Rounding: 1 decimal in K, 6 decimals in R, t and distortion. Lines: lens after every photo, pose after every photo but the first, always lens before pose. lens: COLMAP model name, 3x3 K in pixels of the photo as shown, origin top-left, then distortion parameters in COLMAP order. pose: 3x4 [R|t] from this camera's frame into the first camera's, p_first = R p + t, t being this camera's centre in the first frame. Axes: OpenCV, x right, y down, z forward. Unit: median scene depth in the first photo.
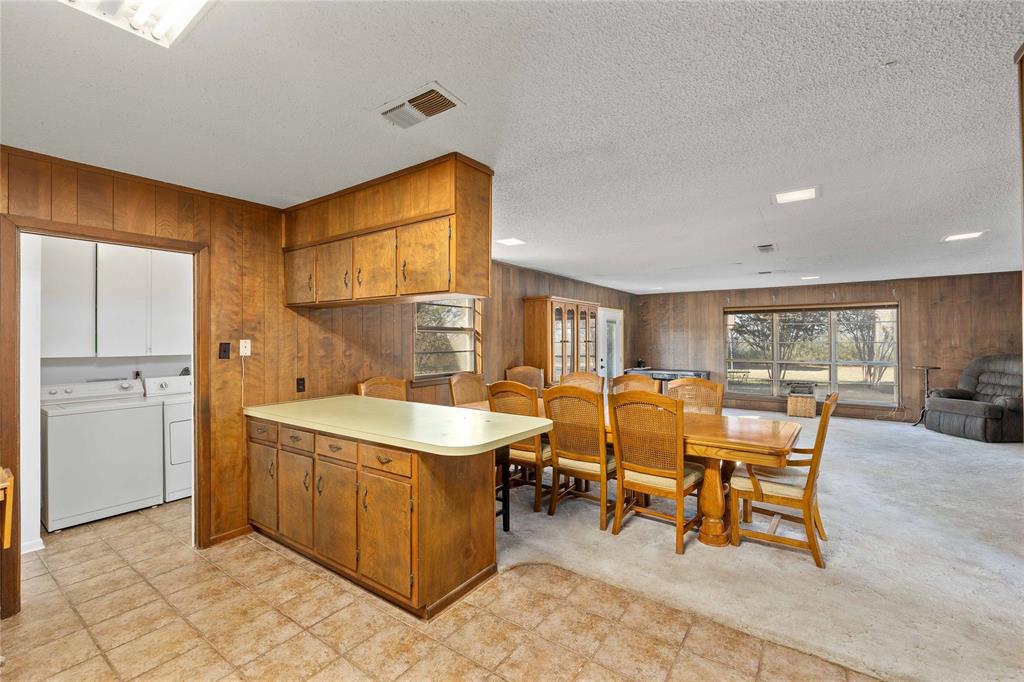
lens RADIAL K [[435.3, 0, 508.2], [0, 435.3, 337.4], [0, 0, 1]] dist [-0.001669, 0.000161]
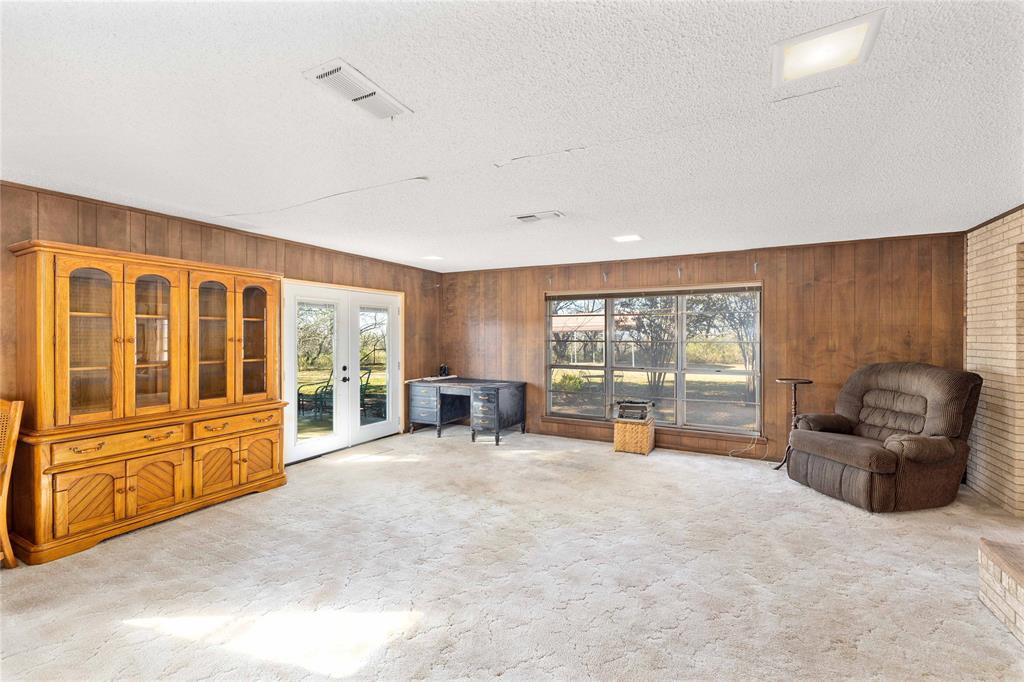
lens RADIAL K [[435.3, 0, 512.9], [0, 435.3, 338.7], [0, 0, 1]] dist [-0.001669, 0.000161]
pose [[0.990043, 0.003889, 0.140714, 0.456993], [-0.005372, 0.999934, 0.010157, 0.001142], [-0.140665, -0.010812, 0.989998, 0.416993]]
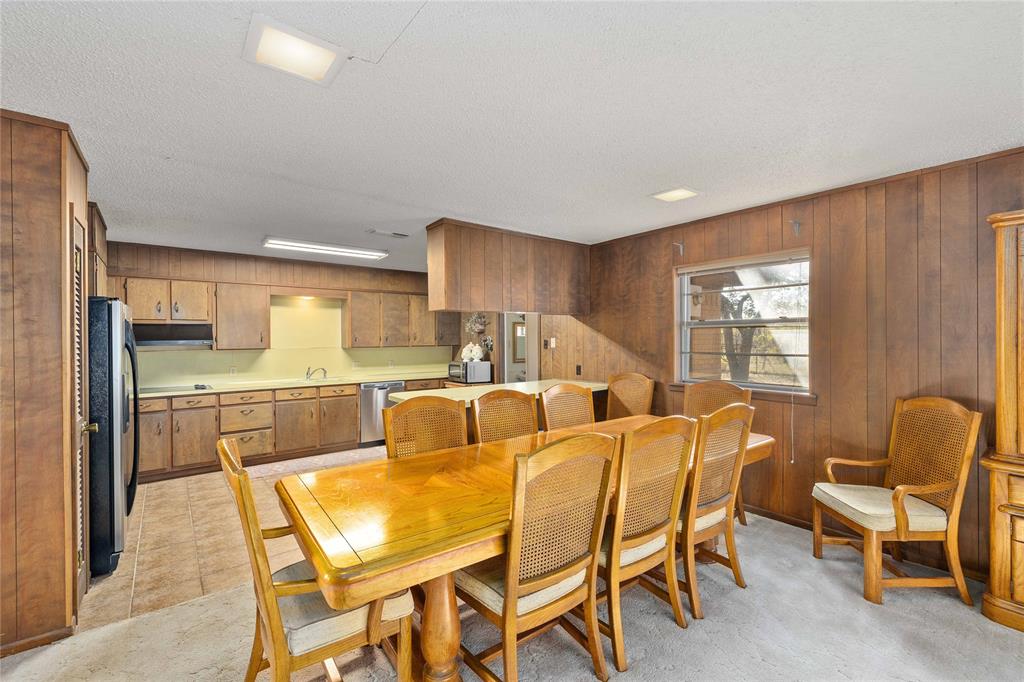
lens RADIAL K [[435.3, 0, 509.0], [0, 435.3, 337.2], [0, 0, 1]] dist [-0.001669, 0.000161]
pose [[-0.320368, 0.007831, -0.947261, 0.505973], [0.020367, 0.999792, 0.001376, -0.001367], [0.947074, -0.018852, -0.320460, 0.682716]]
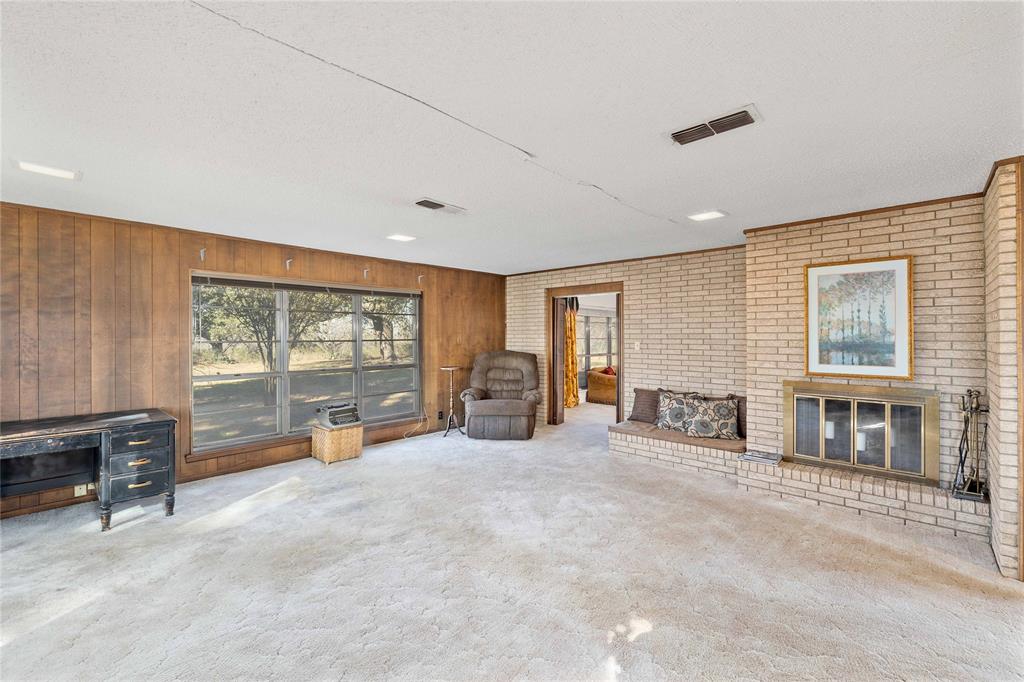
lens RADIAL K [[435.3, 0, 514.3], [0, 435.3, 340.7], [0, 0, 1]] dist [-0.001669, 0.000161]
pose [[0.119880, -0.012285, 0.992712, 0.093740], [-0.007147, 0.999887, 0.013237, 0.001283], [-0.992763, -0.008682, 0.119779, 0.783915]]
